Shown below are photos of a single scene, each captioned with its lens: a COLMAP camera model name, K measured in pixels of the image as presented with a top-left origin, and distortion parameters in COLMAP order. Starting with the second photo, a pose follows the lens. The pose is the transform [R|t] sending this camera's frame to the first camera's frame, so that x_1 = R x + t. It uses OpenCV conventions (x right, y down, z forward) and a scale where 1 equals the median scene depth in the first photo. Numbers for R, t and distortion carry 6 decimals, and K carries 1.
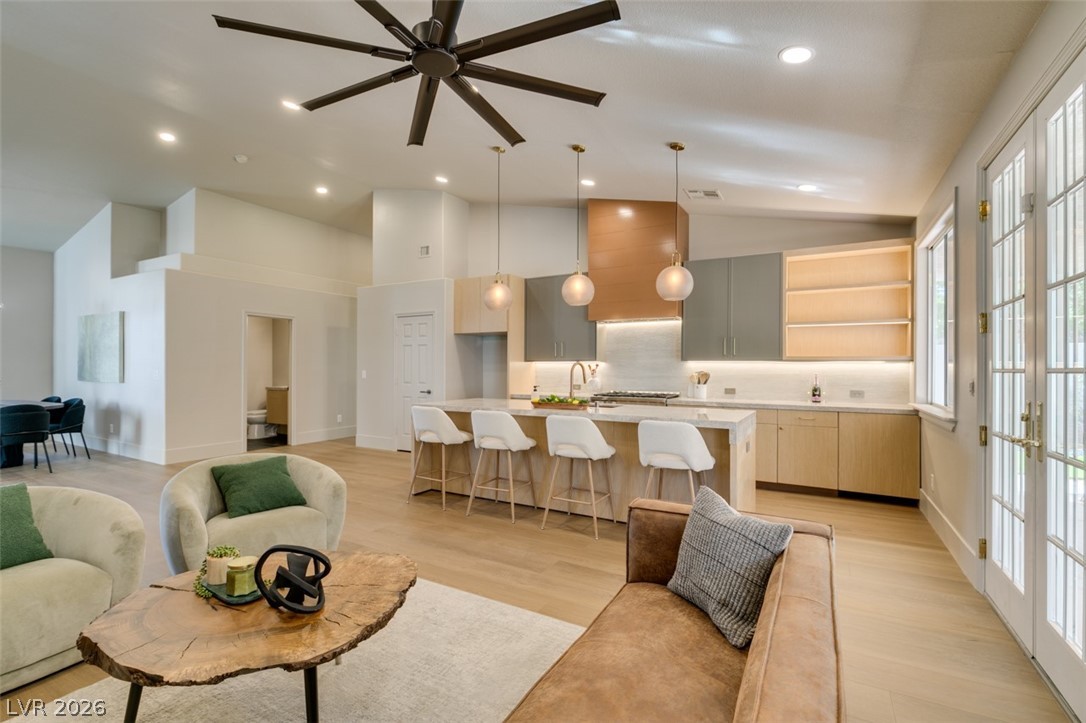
lens RADIAL K [[484.5, 0, 541.1], [0, 484.5, 364.4], [0, 0, 1]] dist [0.004418, -0.000496]
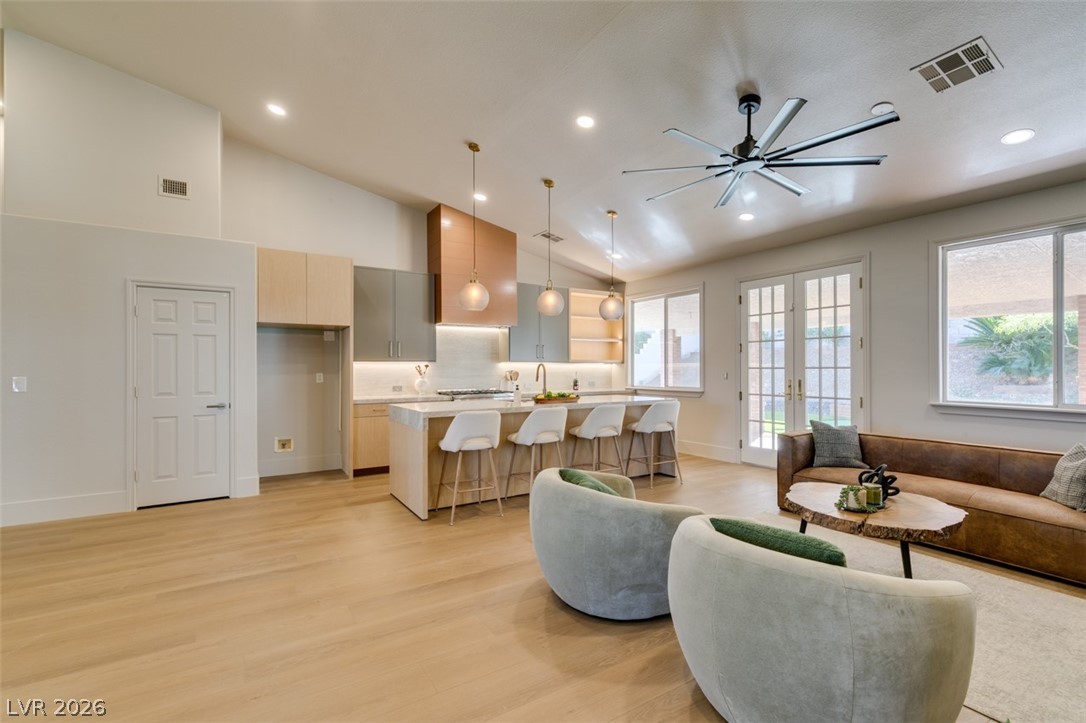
lens RADIAL K [[484.5, 0, 541.1], [0, 484.5, 364.4], [0, 0, 1]] dist [0.004418, -0.000496]
pose [[0.467796, 0.001536, 0.883835, -0.831305], [-0.001469, 0.999998, -0.000961, -0.000881], [-0.883835, -0.000849, 0.467798, 0.389494]]
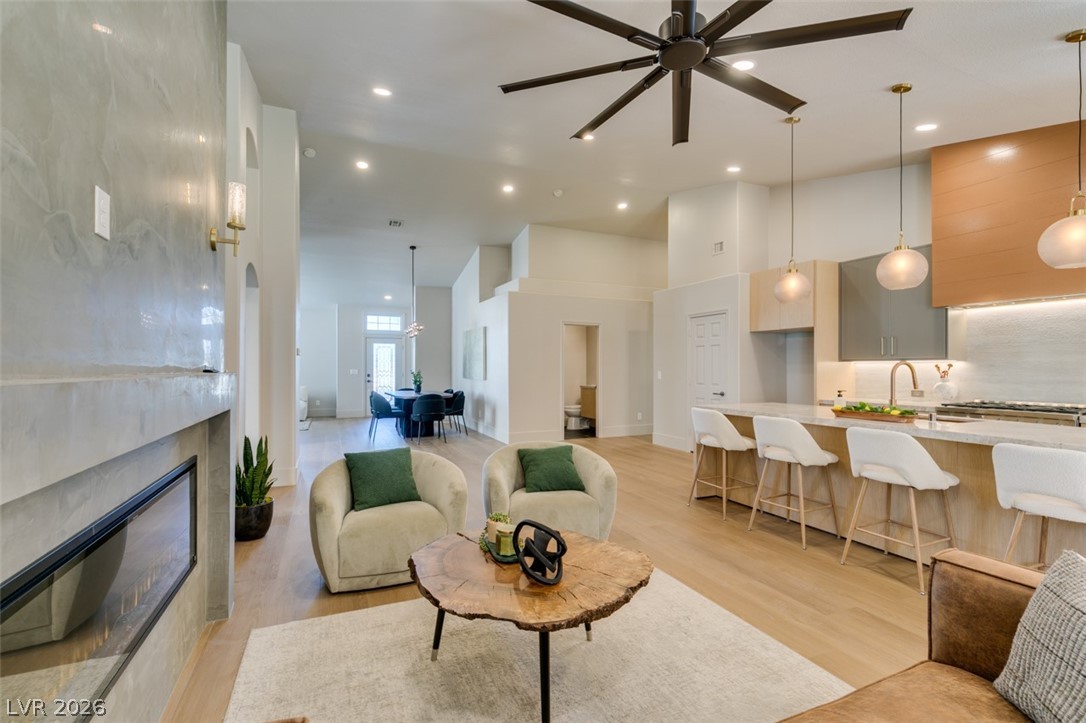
lens RADIAL K [[483.5, 0, 541.7], [0, 483.5, 364.5], [0, 0, 1]] dist [0.004009, -0.000487]
pose [[0.810268, -0.005431, -0.586034, 0.053158], [0.004340, 0.999985, -0.003266, 0.000242], [0.586043, 0.000103, 0.810280, 0.021941]]
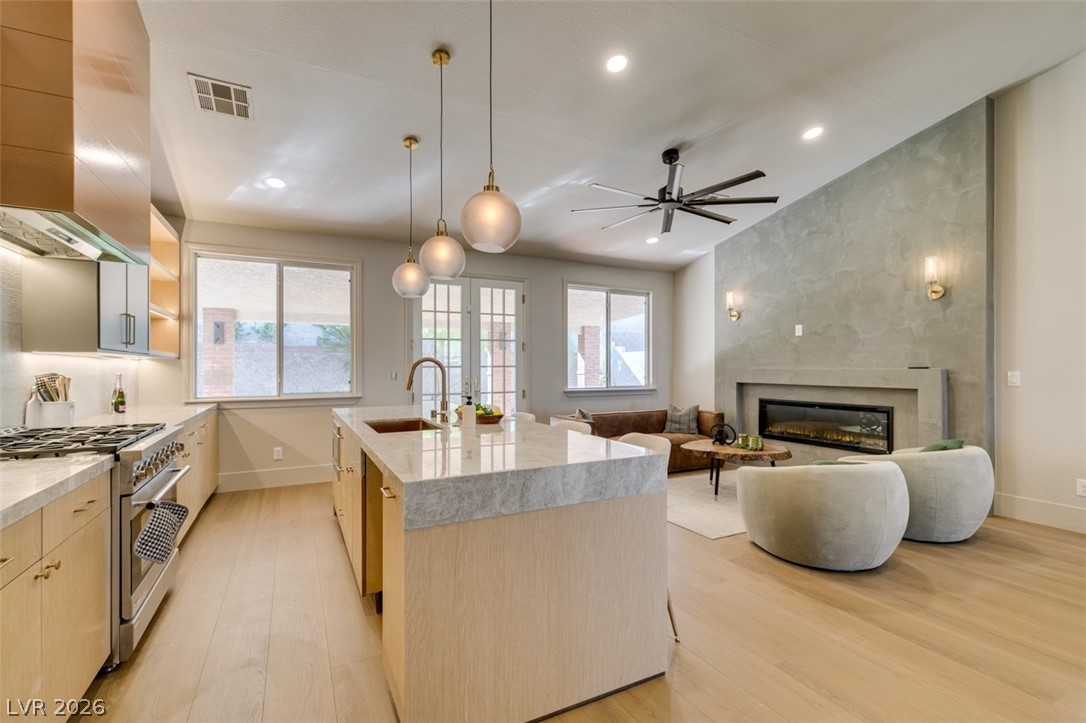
lens RADIAL K [[483.5, 0, 541.7], [0, 483.5, 364.5], [0, 0, 1]] dist [0.004009, -0.000487]
pose [[-0.842767, -0.001487, 0.538277, -0.364808], [-0.005729, 0.999964, -0.006208, 0.006676], [-0.538249, -0.008315, -0.842745, 1.283656]]
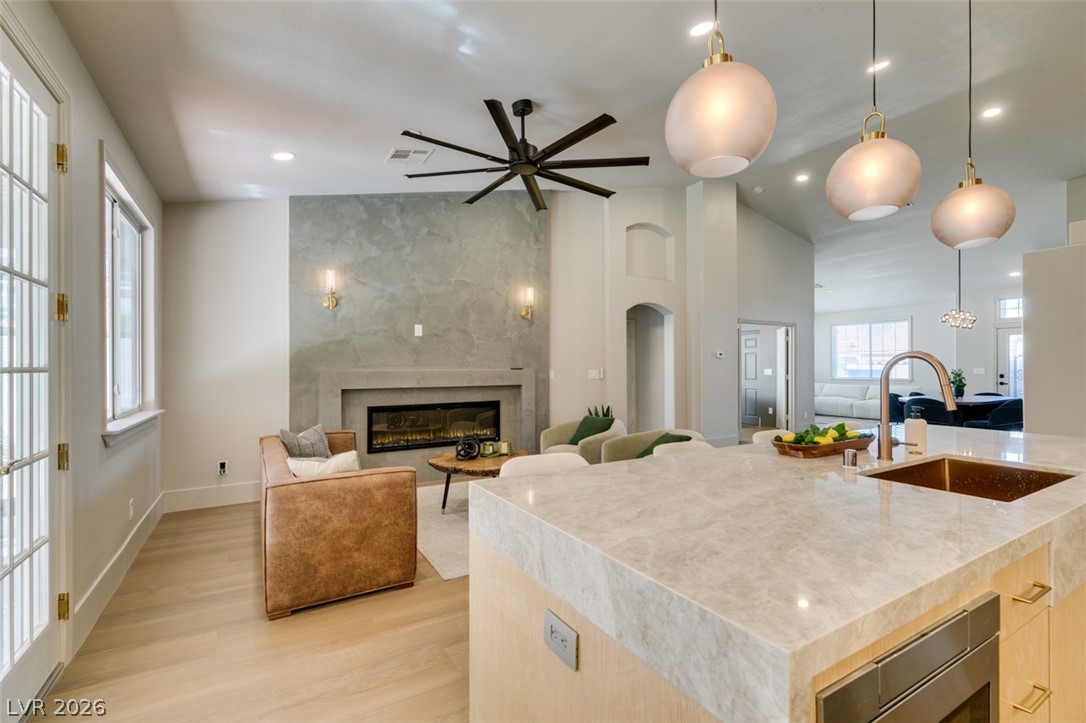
lens RADIAL K [[484.5, 0, 541.1], [0, 484.5, 364.4], [0, 0, 1]] dist [0.004418, -0.000496]
pose [[-0.486891, -0.005242, -0.873447, 0.487919], [0.005500, 0.999944, -0.009067, 0.003494], [0.873445, -0.009219, -0.486835, 0.803782]]
